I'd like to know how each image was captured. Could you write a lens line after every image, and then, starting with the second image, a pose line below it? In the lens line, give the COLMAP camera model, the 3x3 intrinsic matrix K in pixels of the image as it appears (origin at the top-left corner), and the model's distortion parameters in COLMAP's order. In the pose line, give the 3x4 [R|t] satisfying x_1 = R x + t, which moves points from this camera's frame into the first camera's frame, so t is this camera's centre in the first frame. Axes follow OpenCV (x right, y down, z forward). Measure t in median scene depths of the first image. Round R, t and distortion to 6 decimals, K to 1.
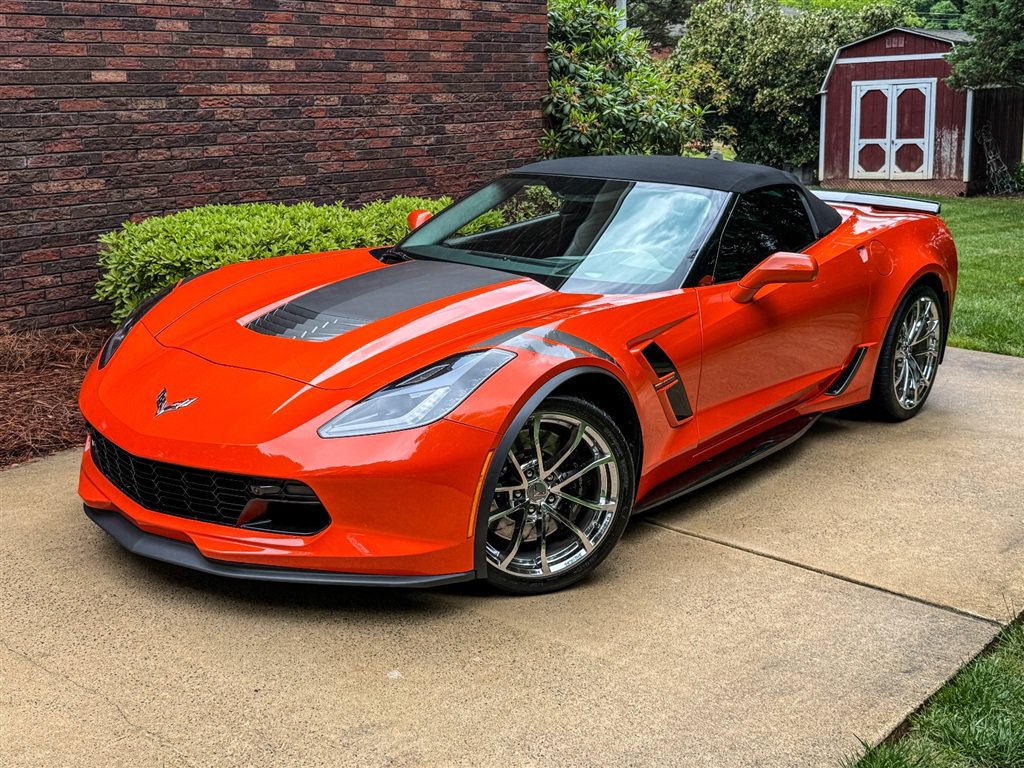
lens RADIAL K [[1181.0, 0, 512.0], [0, 1181.0, 384.0], [0, 0, 1]] dist [0.210983, -0.546370]
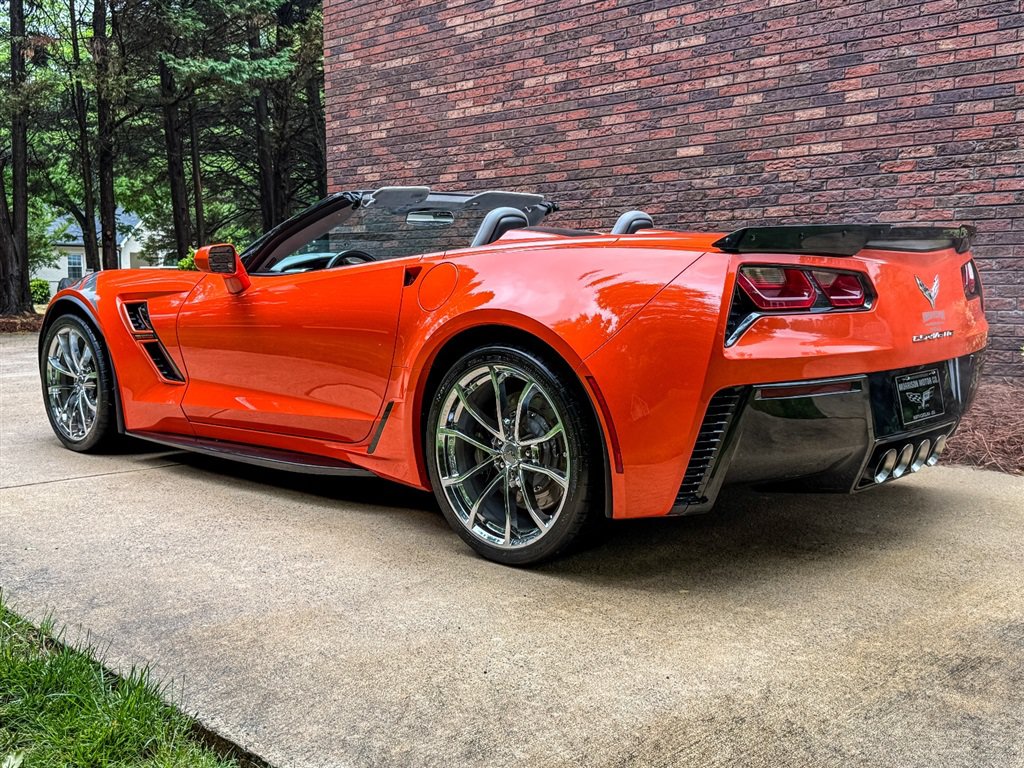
lens RADIAL K [[1062.7, 0, 512.0], [0, 1062.7, 384.0], [0, 0, 1]] dist [0.159061, -0.362663]
pose [[-0.060801, 0.105657, -0.992542, 0.591125], [-0.239106, 0.963888, 0.117254, -0.086788], [0.969088, 0.244452, -0.033342, 0.703139]]
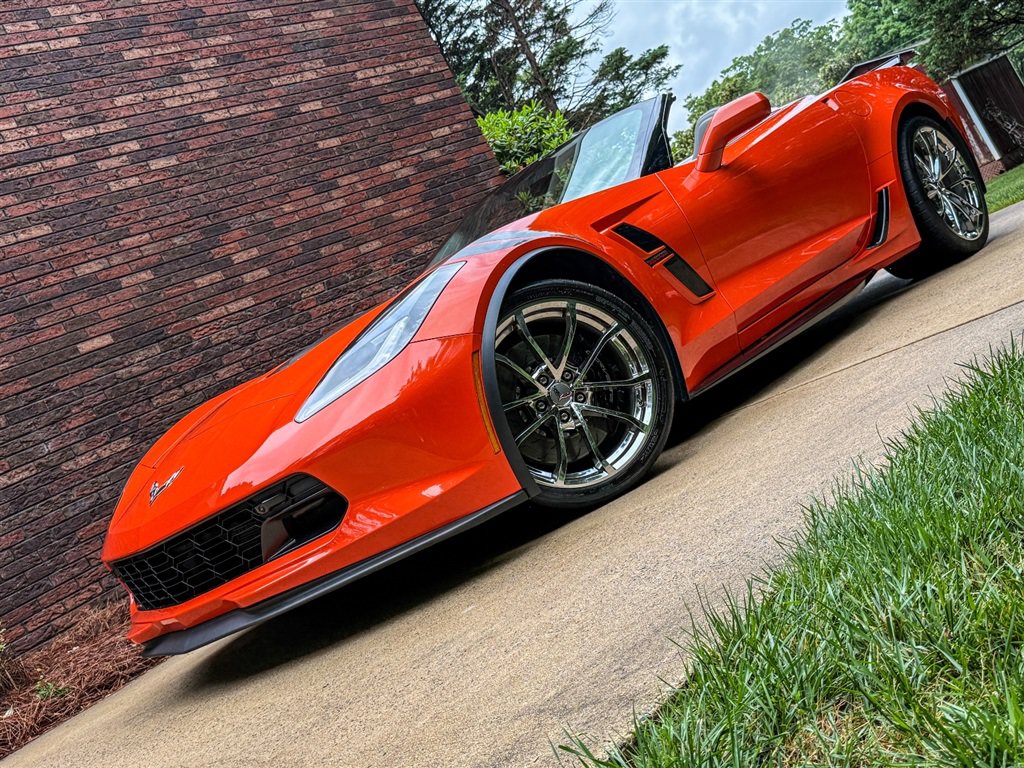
lens RADIAL K [[1181.0, 0, 512.0], [0, 1181.0, 384.0], [0, 0, 1]] dist [0.210983, -0.546370]
pose [[0.888159, -0.454814, -0.065705, 0.022702], [0.430239, 0.873229, -0.228837, 0.121200], [0.161454, 0.174975, 0.971245, 0.058041]]
